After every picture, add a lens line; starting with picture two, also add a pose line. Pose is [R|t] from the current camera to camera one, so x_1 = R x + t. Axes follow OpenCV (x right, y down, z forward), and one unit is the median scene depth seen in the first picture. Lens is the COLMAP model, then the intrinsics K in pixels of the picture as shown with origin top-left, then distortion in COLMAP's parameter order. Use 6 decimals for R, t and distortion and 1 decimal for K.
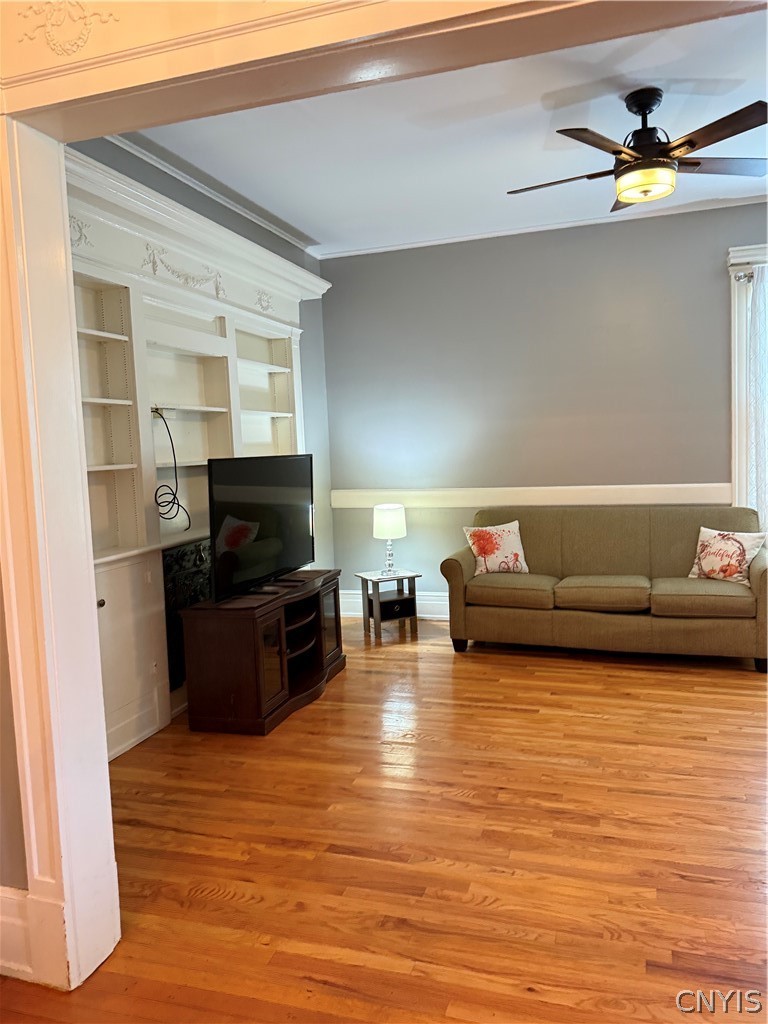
lens RADIAL K [[743.7, 0, 380.0], [0, 743.7, 497.0], [0, 0, 1]] dist [0.080917, -0.106965]
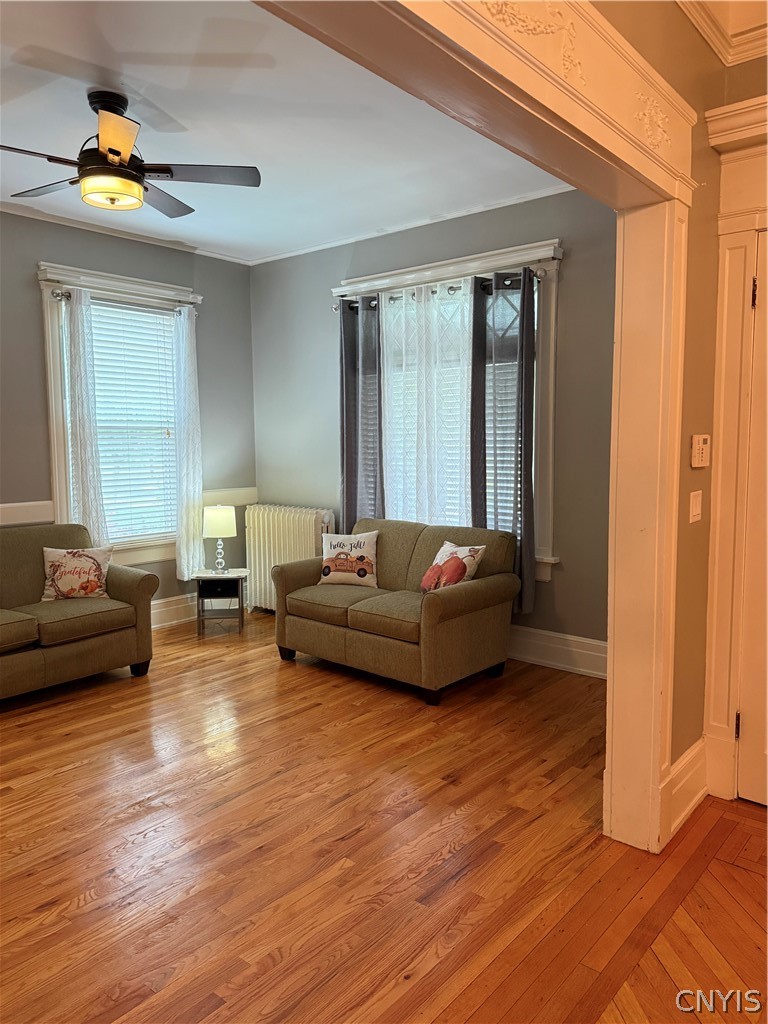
lens RADIAL K [[743.7, 0, 390.6], [0, 743.7, 503.3], [0, 0, 1]] dist [0.080917, -0.106965]
pose [[0.369304, -0.046731, 0.928133, -0.329991], [0.056056, 0.998036, 0.027946, -0.020259], [-0.927616, 0.041706, 0.371199, 0.256784]]
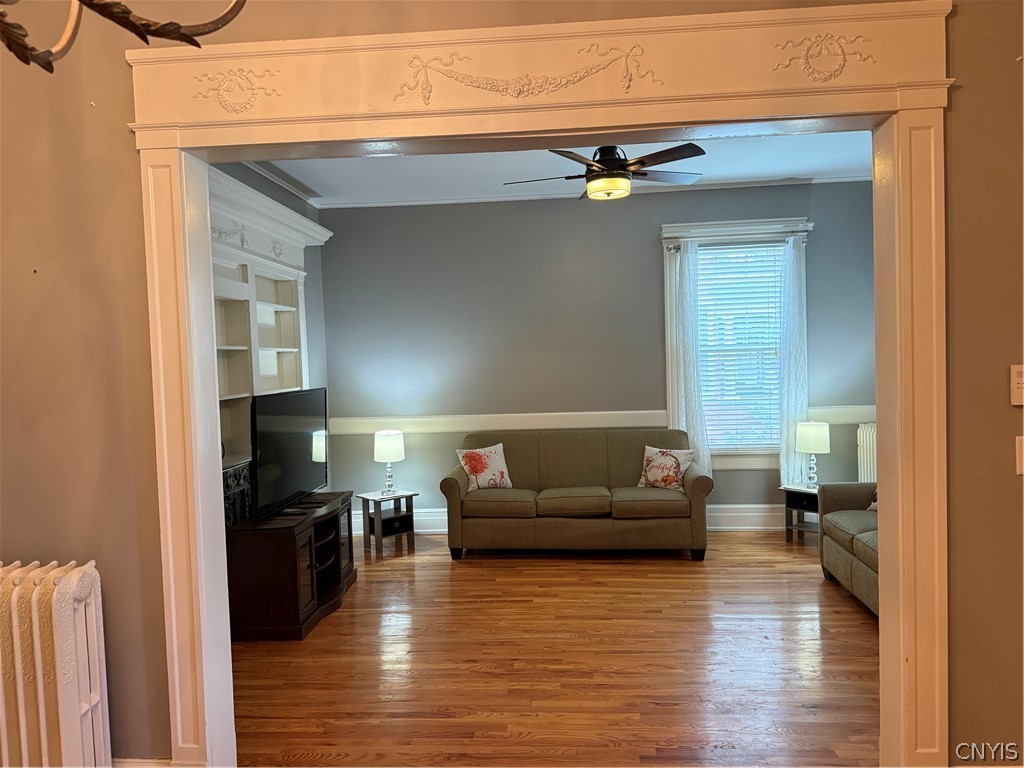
lens RADIAL K [[743.7, 0, 497.9], [0, 743.7, 377.4], [0, 0, 1]] dist [0.080917, -0.106965]
pose [[0.972758, 0.001329, 0.231818, -0.107773], [0.010715, 0.998657, -0.050689, -0.014125], [-0.231574, 0.051793, 0.971438, -0.162125]]
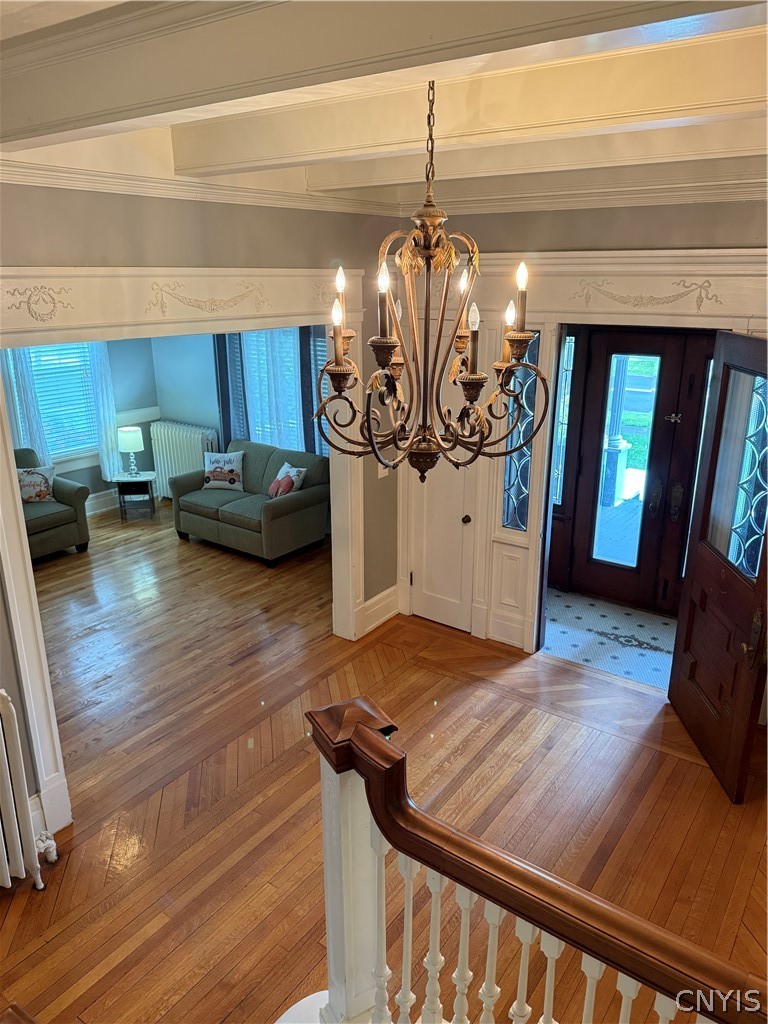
lens RADIAL K [[743.7, 0, 404.8], [0, 743.7, 506.9], [0, 0, 1]] dist [0.080917, -0.106965]
pose [[0.279593, -0.251675, 0.926546, -0.759144], [0.048314, 0.967498, 0.248220, -0.224749], [-0.958902, -0.024636, 0.282665, -0.122558]]
